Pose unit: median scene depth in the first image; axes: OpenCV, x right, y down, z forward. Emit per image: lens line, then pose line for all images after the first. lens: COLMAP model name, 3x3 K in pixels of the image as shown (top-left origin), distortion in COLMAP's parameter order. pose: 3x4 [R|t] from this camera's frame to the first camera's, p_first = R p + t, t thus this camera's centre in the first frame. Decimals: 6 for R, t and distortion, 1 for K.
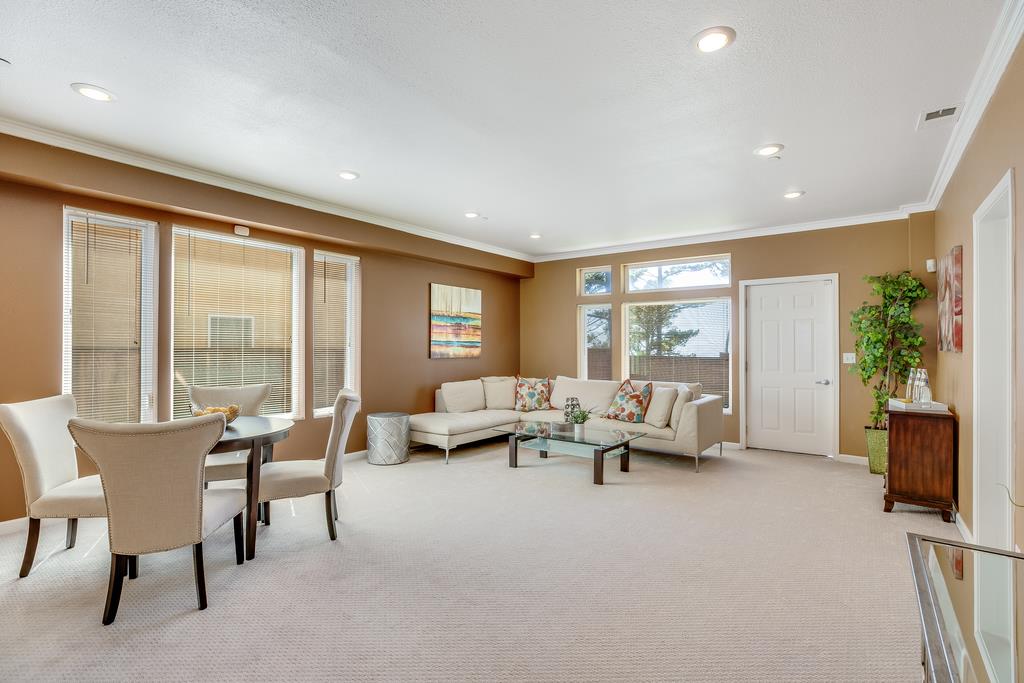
lens RADIAL K [[482.2, 0, 511.5], [0, 482.2, 342.1], [0, 0, 1]] dist [-0.037520, 0.002230]
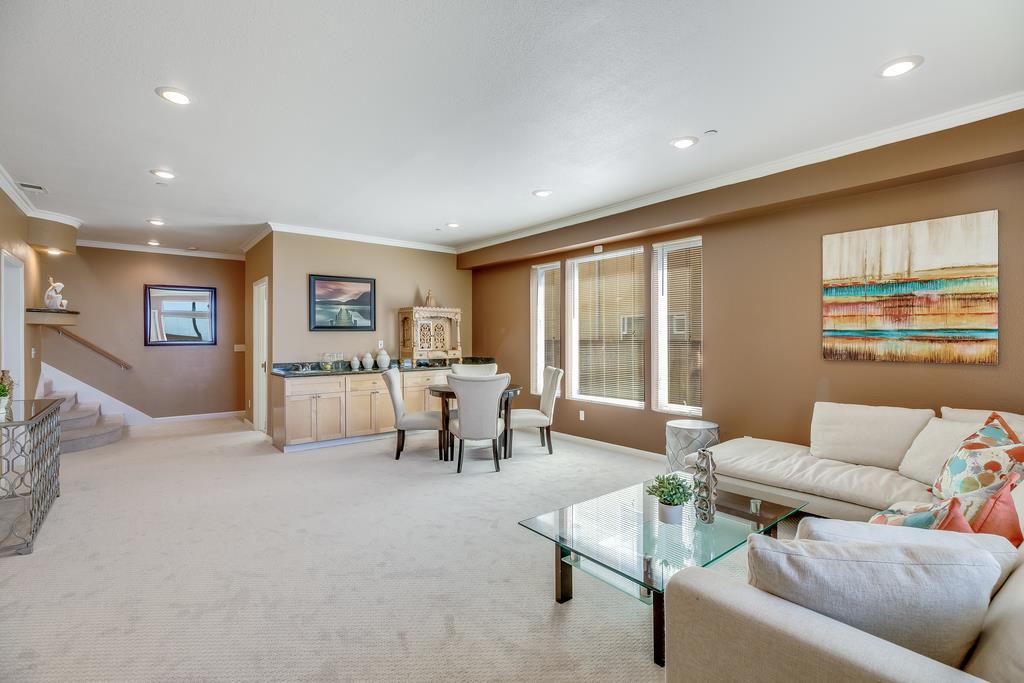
lens RADIAL K [[482.2, 0, 515.2], [0, 482.2, 337.7], [0, 0, 1]] dist [-0.037520, 0.002230]
pose [[-0.253798, -0.004726, -0.967246, 0.491008], [0.007912, 0.999944, -0.006961, 0.007561], [0.967225, -0.009420, -0.253747, 0.736134]]
